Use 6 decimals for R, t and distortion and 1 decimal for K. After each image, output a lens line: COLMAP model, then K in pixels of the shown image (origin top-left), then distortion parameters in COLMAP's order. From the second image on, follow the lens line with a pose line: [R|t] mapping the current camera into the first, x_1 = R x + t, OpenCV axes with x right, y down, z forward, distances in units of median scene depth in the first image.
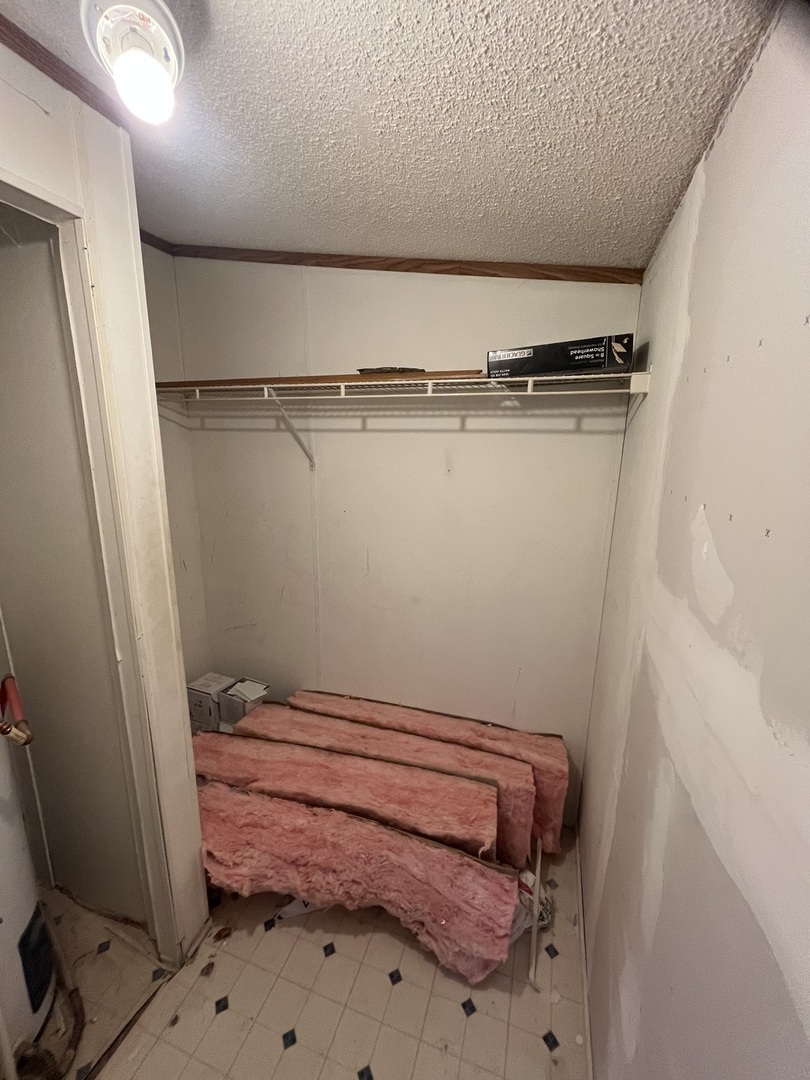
lens RADIAL K [[434.7, 0, 406.1], [0, 434.7, 539.0], [0, 0, 1]] dist [-0.001577, 0.000087]
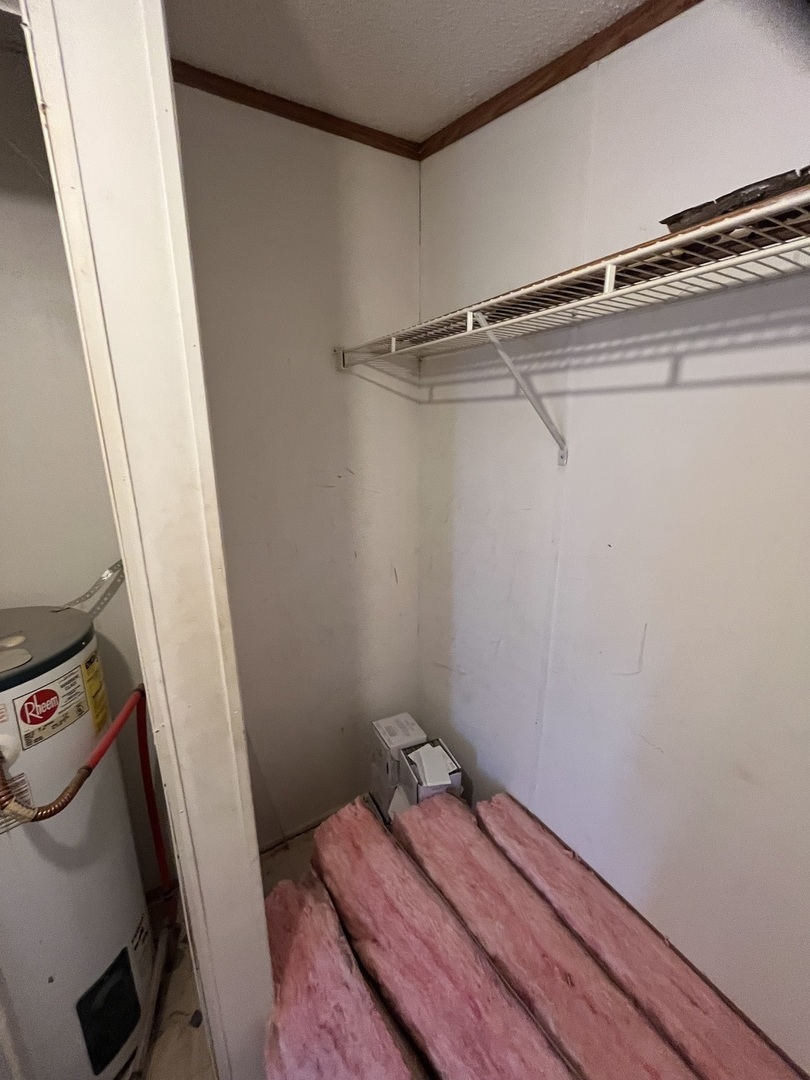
lens RADIAL K [[434.7, 0, 406.1], [0, 434.7, 539.0], [0, 0, 1]] dist [-0.001577, 0.000087]
pose [[0.759588, 0.151715, -0.632462, 0.005303], [-0.128478, 0.988253, 0.082759, -0.084089], [0.637588, 0.018395, 0.770158, 0.439493]]
